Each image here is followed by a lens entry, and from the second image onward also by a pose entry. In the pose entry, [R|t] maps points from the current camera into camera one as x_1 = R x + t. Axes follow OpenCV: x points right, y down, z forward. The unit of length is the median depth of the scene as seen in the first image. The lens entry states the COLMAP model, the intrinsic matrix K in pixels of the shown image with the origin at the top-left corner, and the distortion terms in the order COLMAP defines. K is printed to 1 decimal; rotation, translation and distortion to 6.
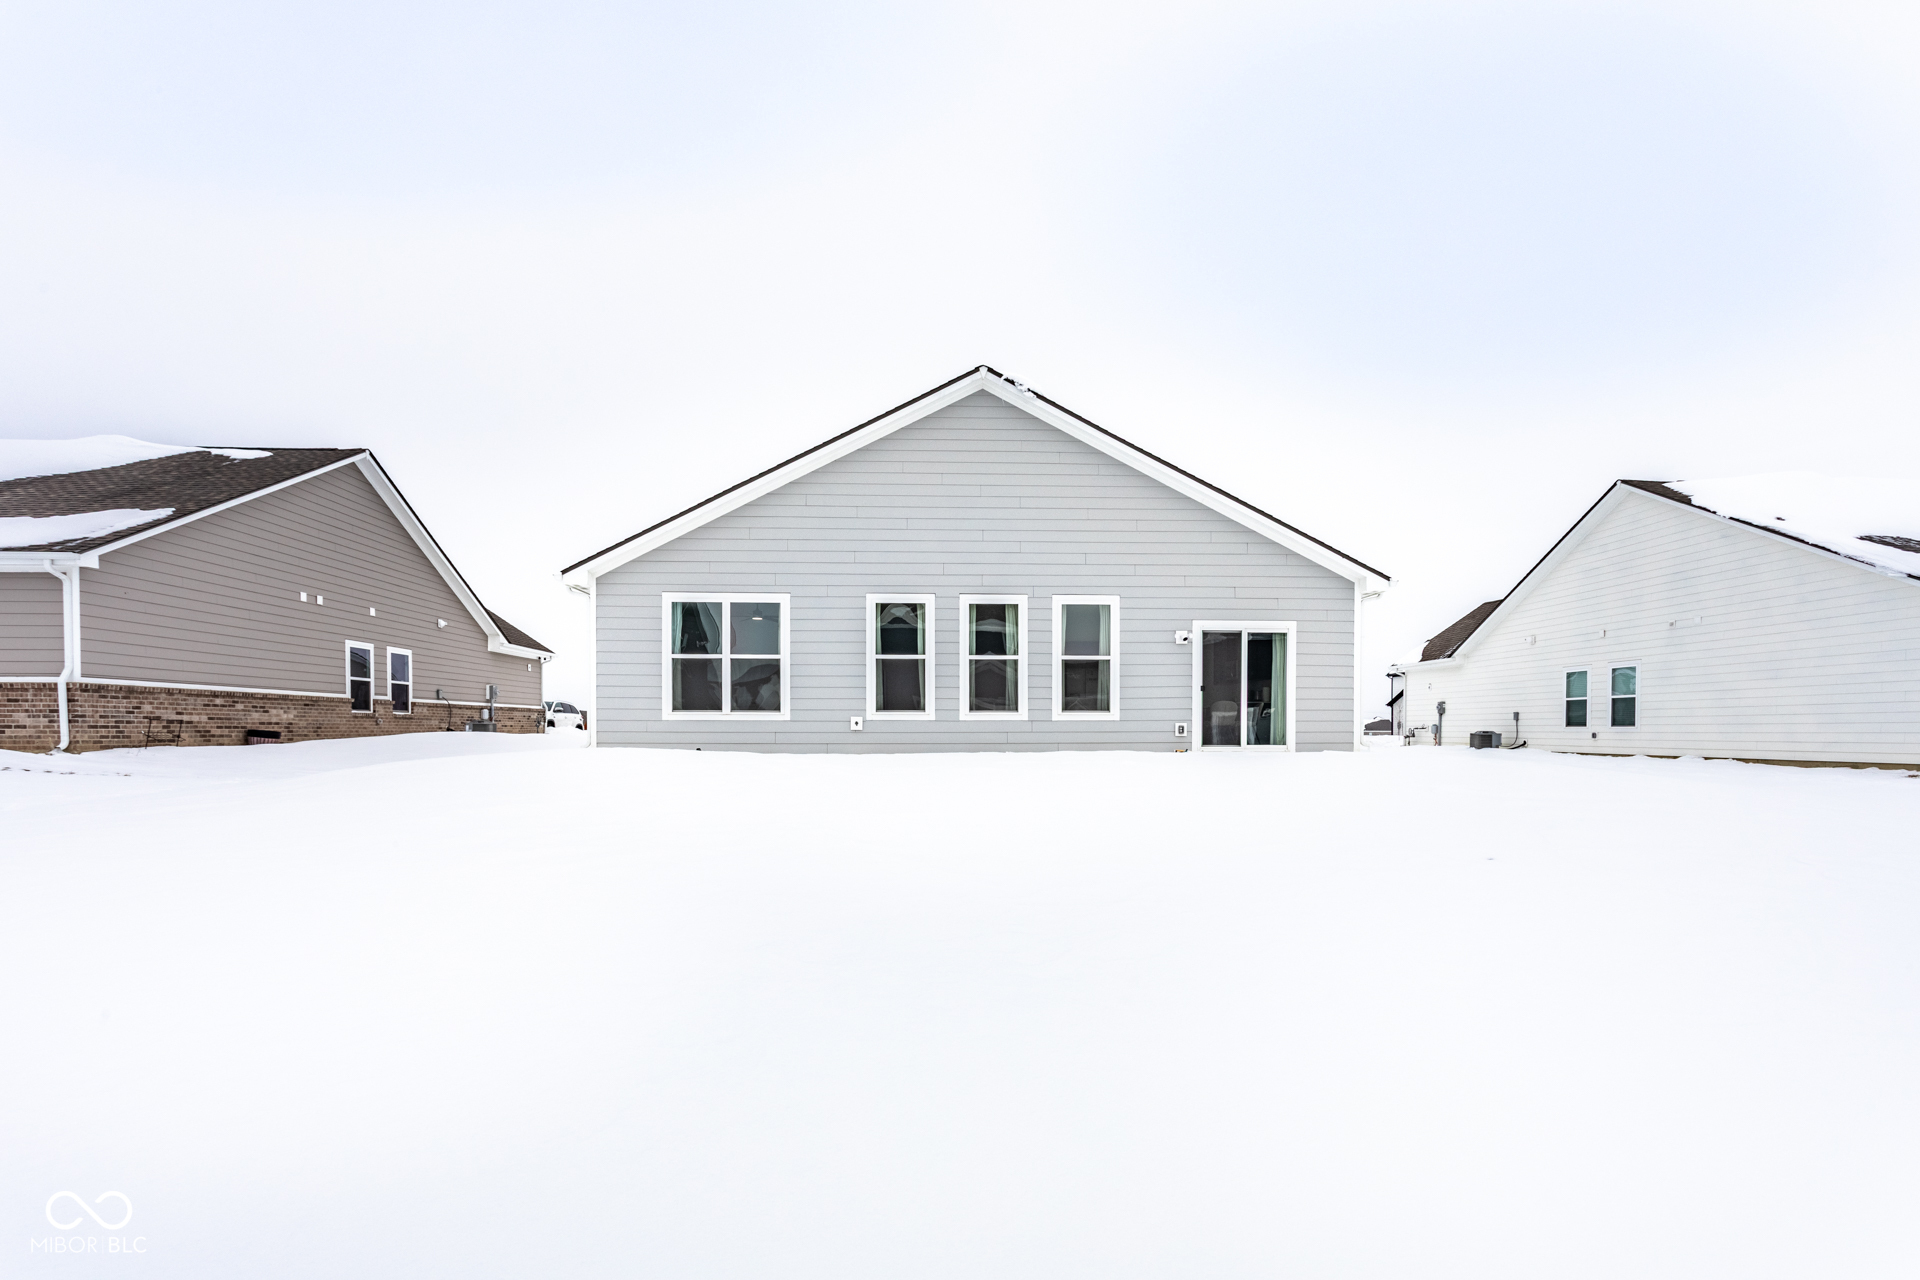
lens RADIAL K [[928.4, 0, 947.5], [0, 928.4, 748.6], [0, 0, 1]] dist [0.000342, 0.000203]
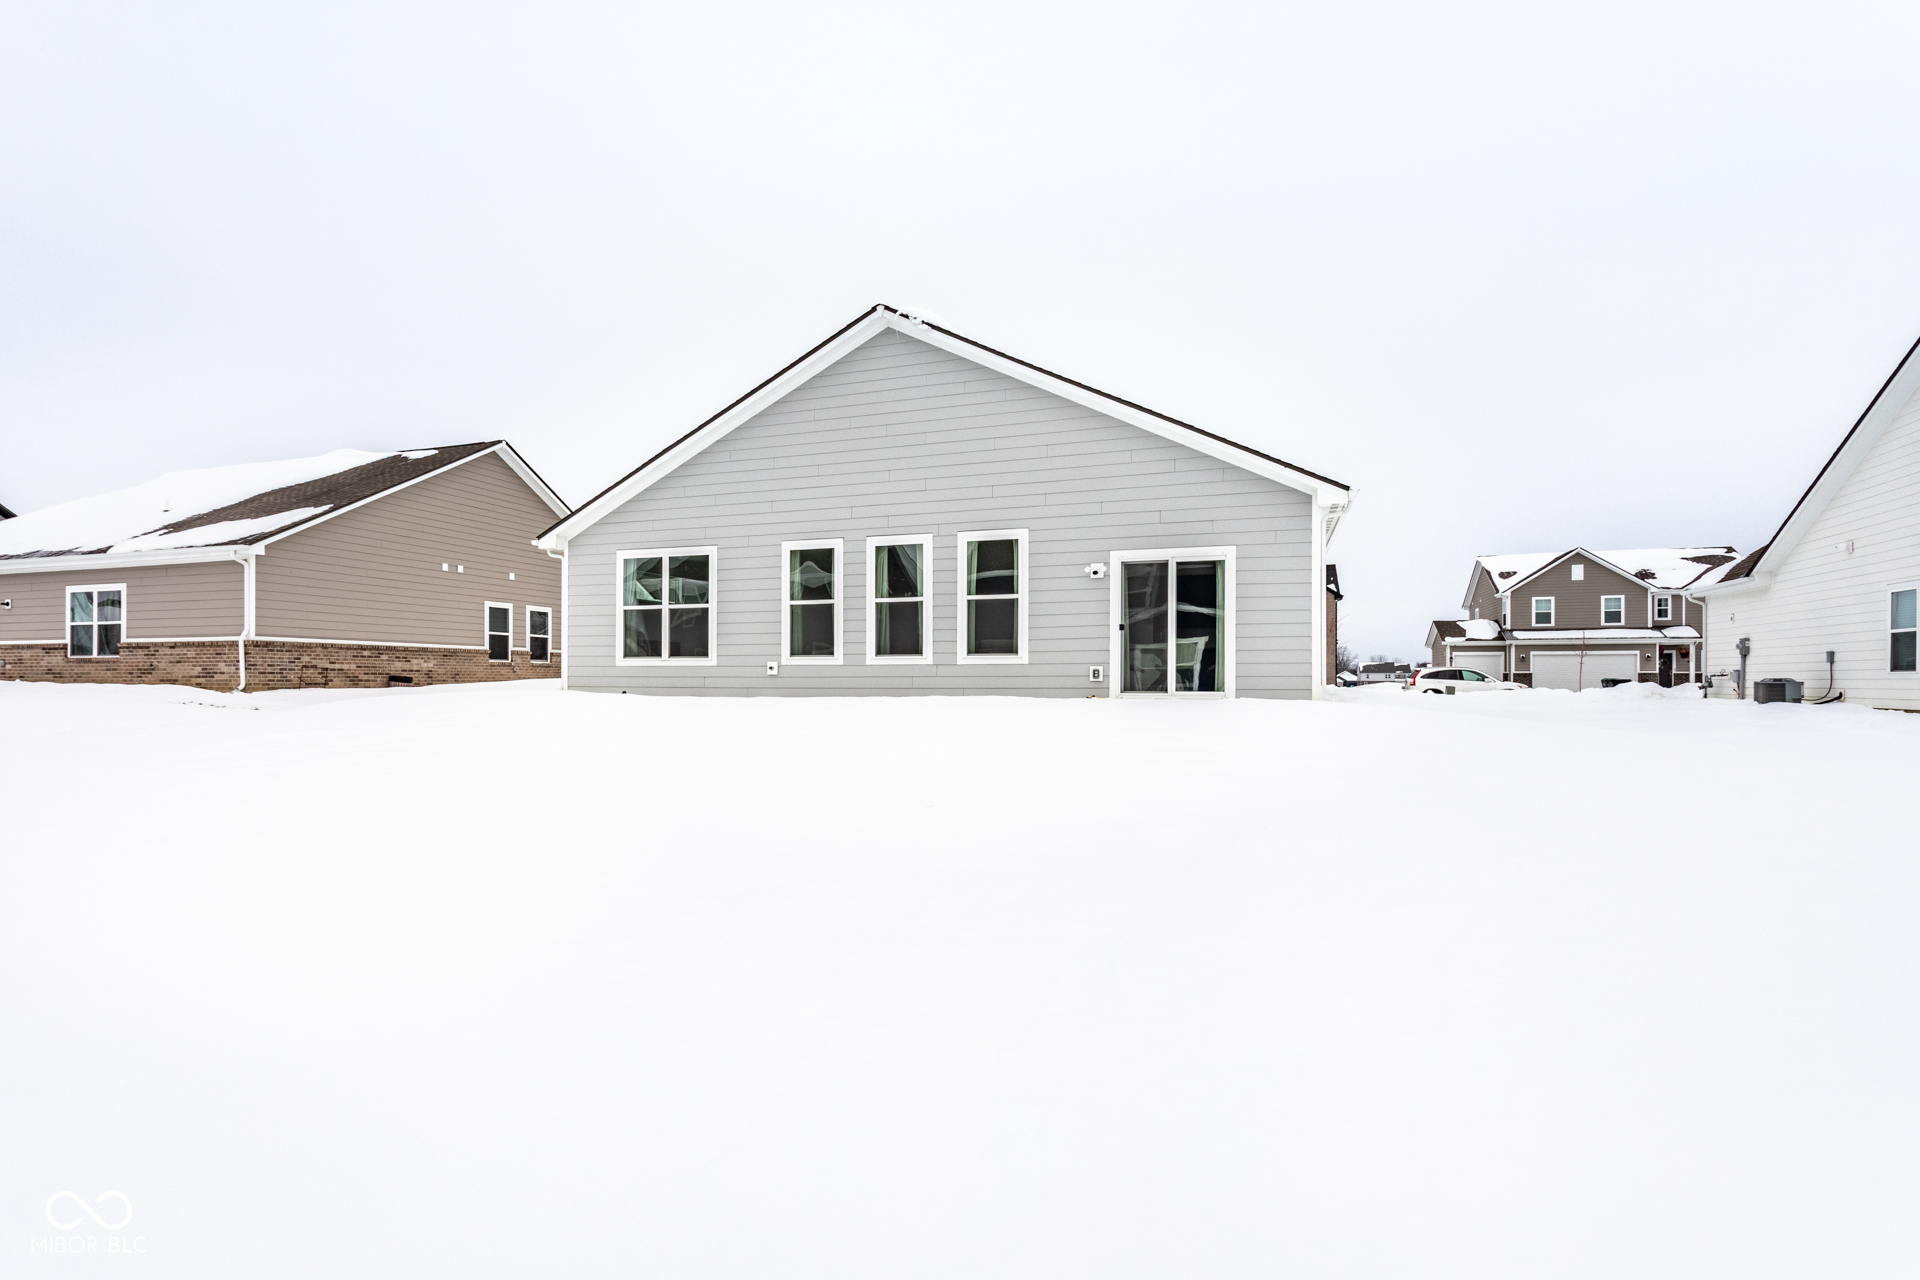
lens RADIAL K [[1002.0, 0, 851.7], [0, 1002.0, 685.9], [0, 0, 1]] dist [-0.000416, 0.000696]
pose [[0.913871, 0.003233, -0.405991, 0.426838], [-0.009219, 0.999876, -0.012790, 0.005821], [0.405899, 0.015431, 0.913787, 0.021922]]
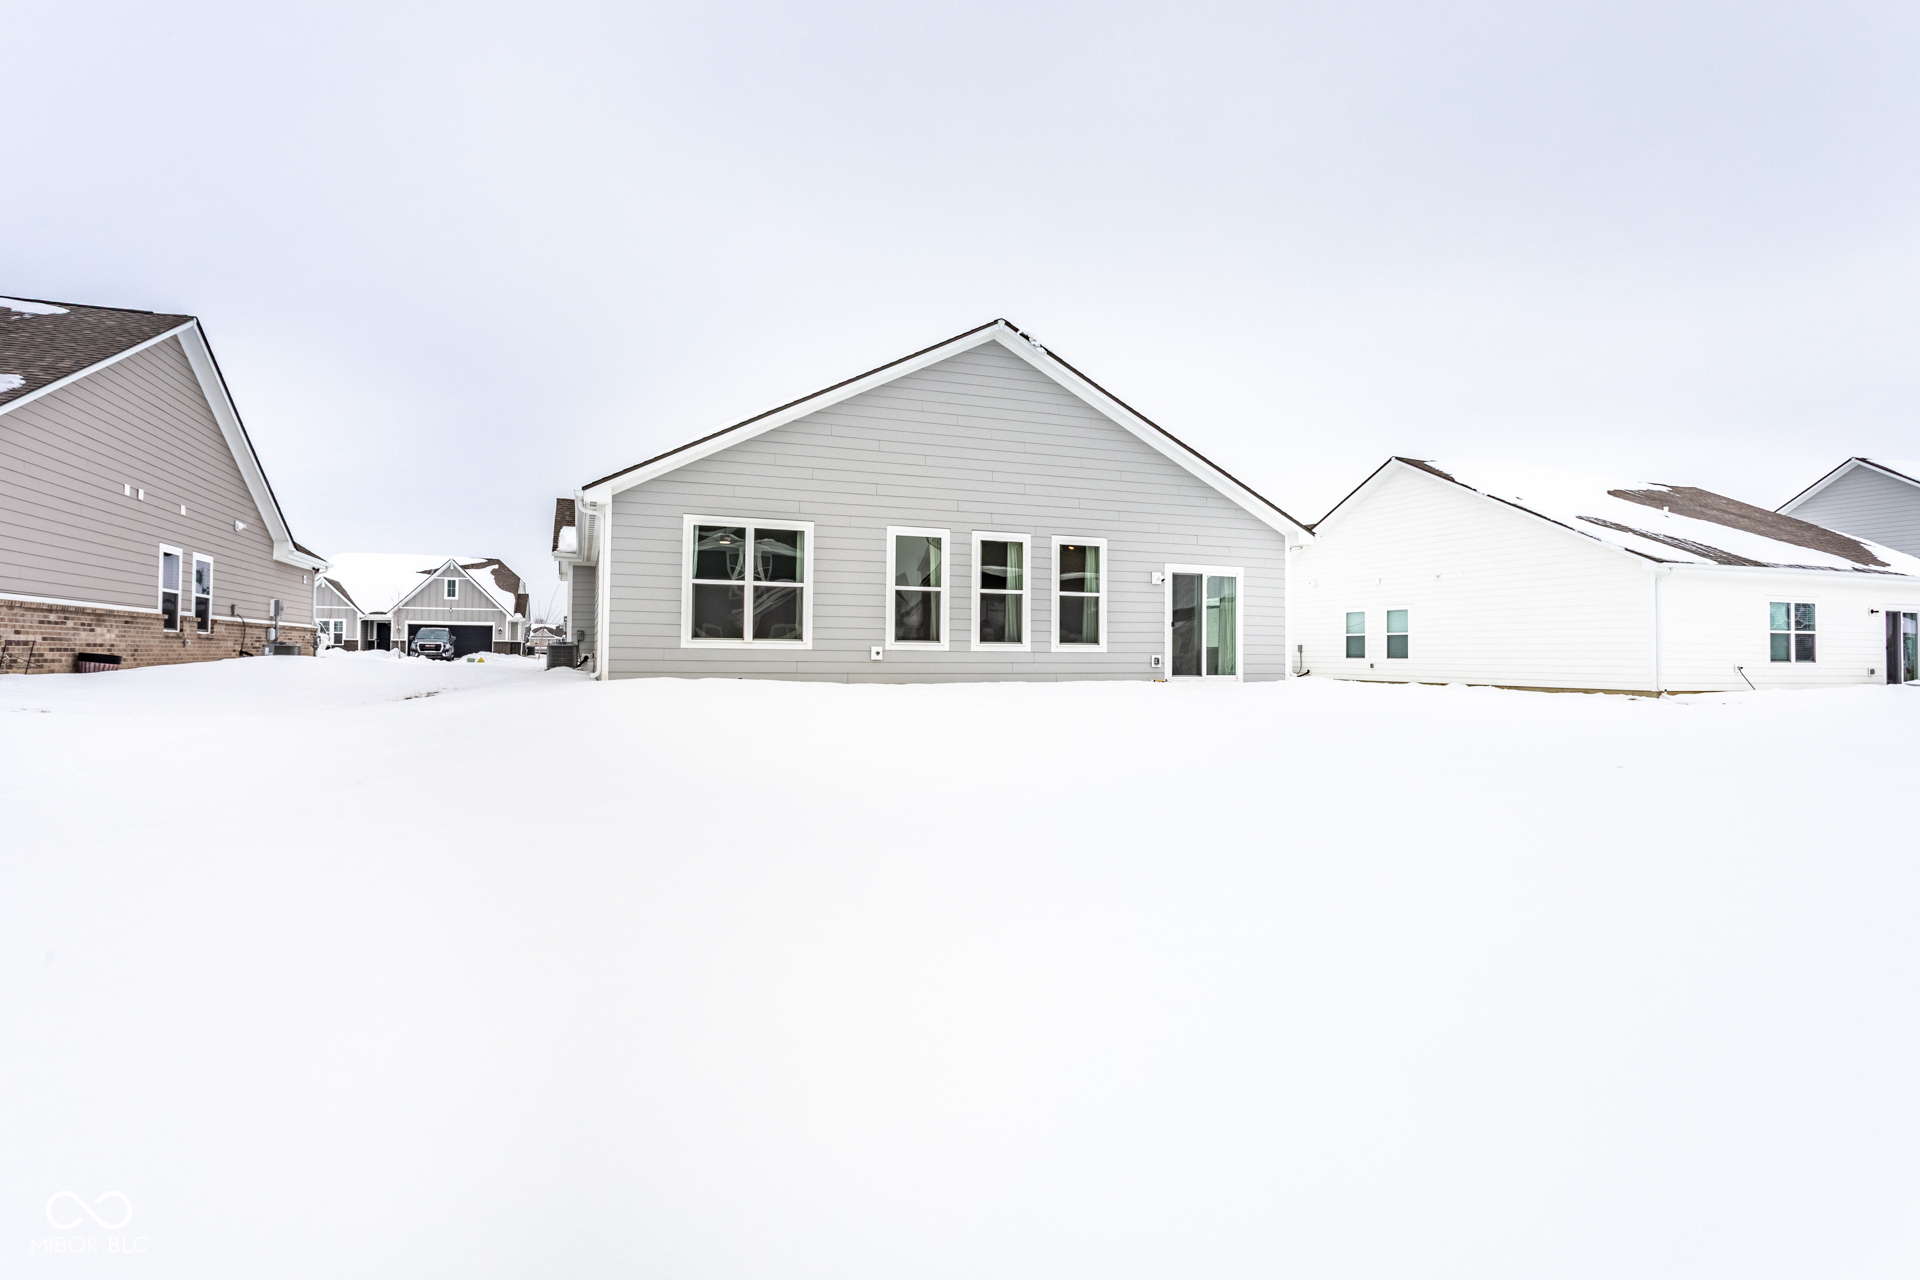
lens RADIAL K [[954.1, 0, 911.4], [0, 954.1, 634.0], [0, 0, 1]] dist [-0.000561, 0.000189]
pose [[0.955002, 0.014354, 0.296253, -0.364628], [-0.002479, 0.999180, -0.040420, -0.005999], [-0.296590, 0.037867, 0.954254, -0.001246]]
